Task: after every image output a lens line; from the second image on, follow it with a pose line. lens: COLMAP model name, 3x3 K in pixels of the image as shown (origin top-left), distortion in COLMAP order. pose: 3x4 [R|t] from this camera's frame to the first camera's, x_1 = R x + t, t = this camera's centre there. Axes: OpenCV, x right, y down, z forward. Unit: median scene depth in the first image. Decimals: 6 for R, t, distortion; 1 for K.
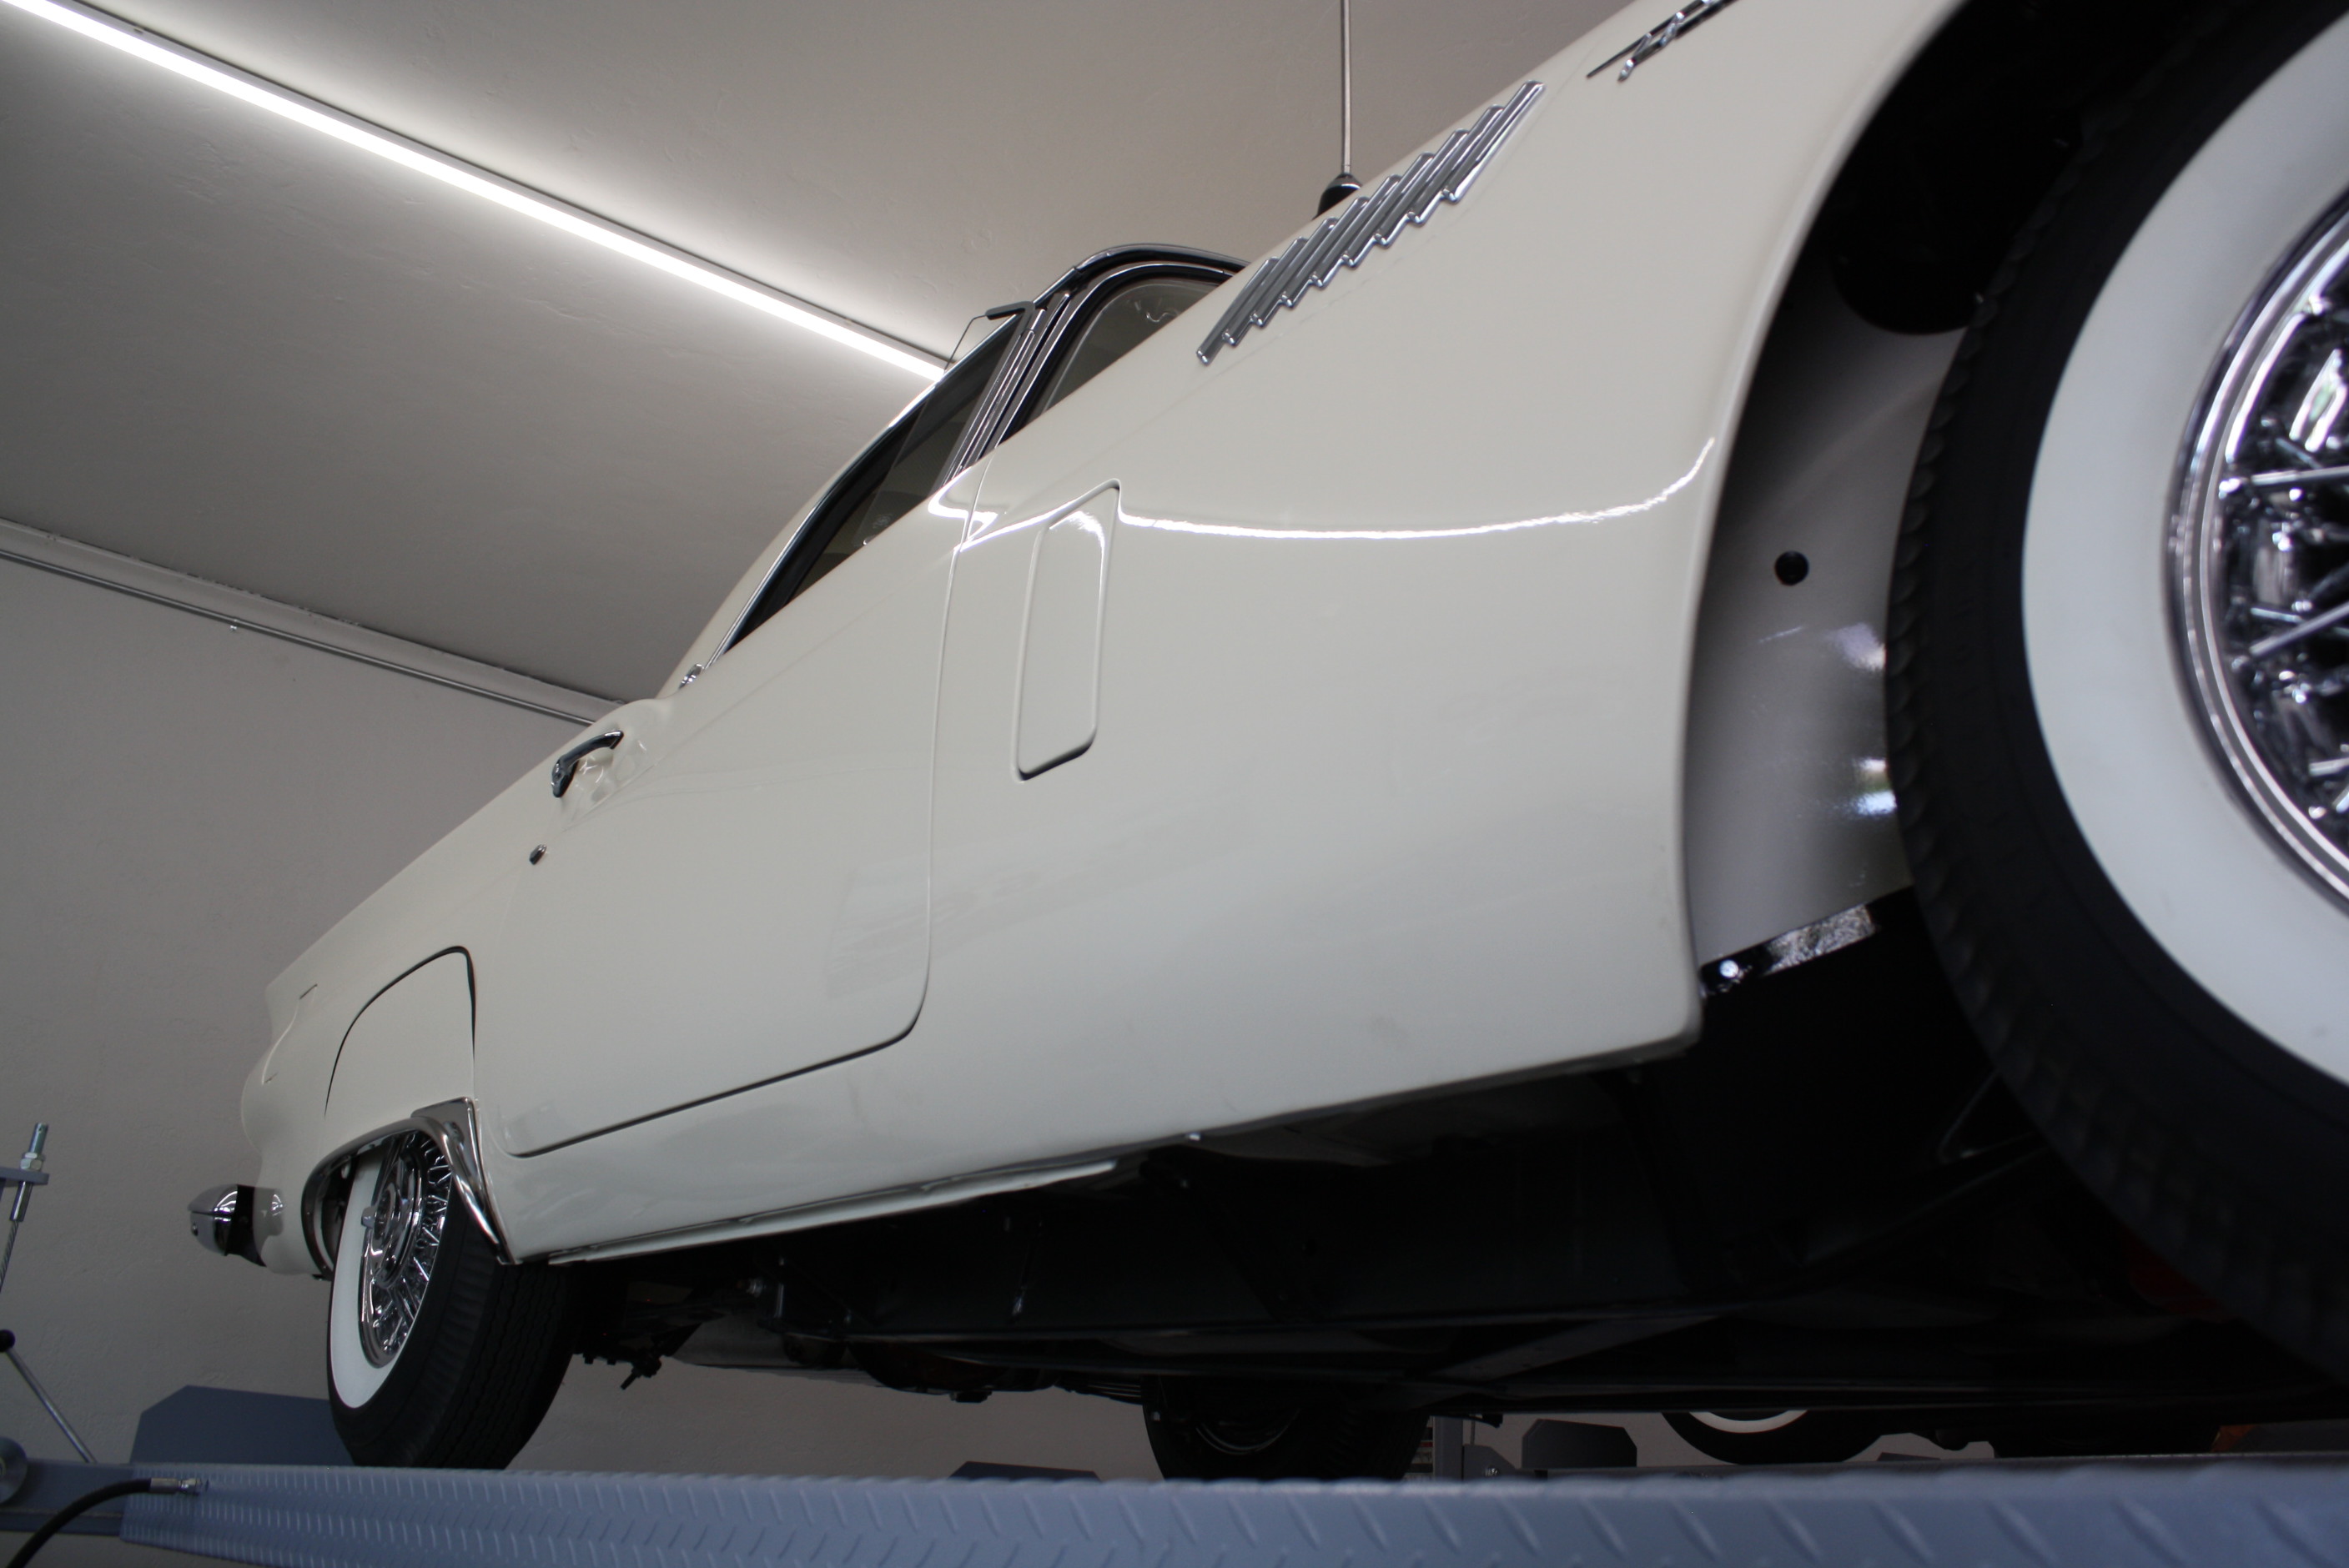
lens RADIAL K [[1972.5, 0, 1195.4], [0, 1972.5, 753.4], [0, 0, 1]] dist [-0.147523, 0.118676]
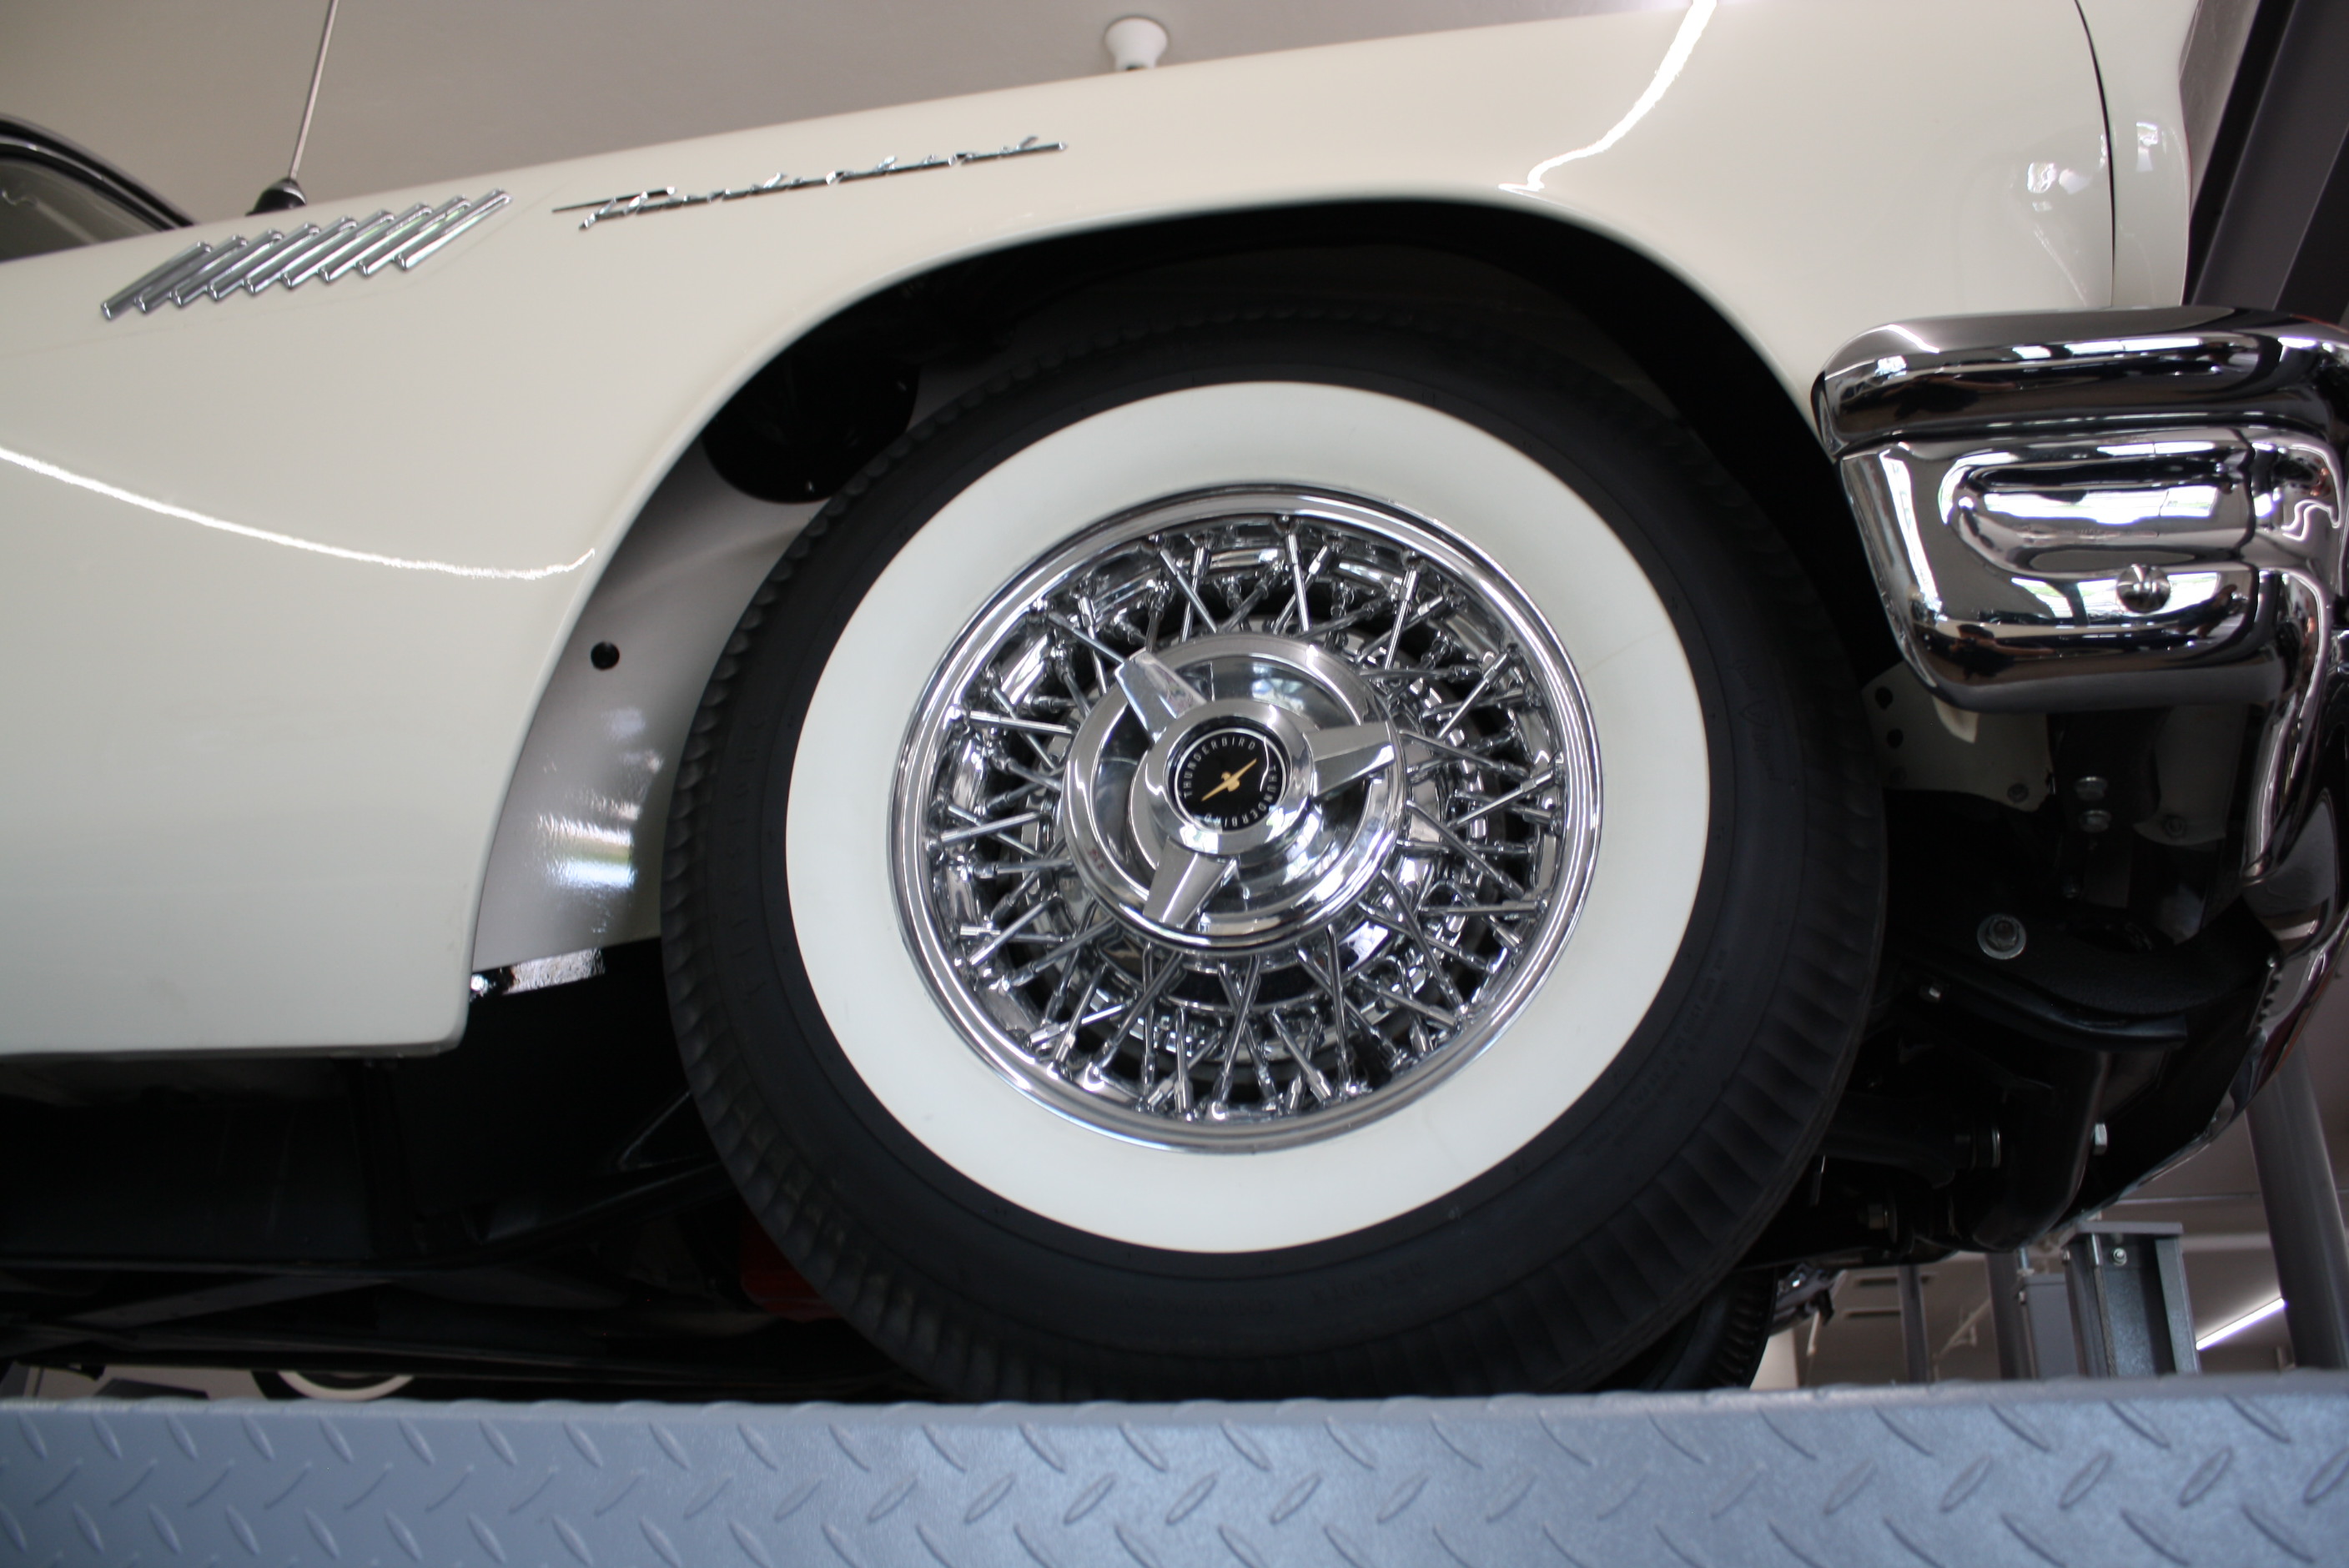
lens RADIAL K [[1972.5, 0, 1174.3], [0, 1972.5, 783.8], [0, 0, 1]] dist [-0.147523, 0.118676]
pose [[0.782644, 0.203118, 0.588397, -0.155392], [-0.215662, 0.975198, -0.049786, -0.055268], [-0.583916, -0.087930, 0.807038, -0.238159]]
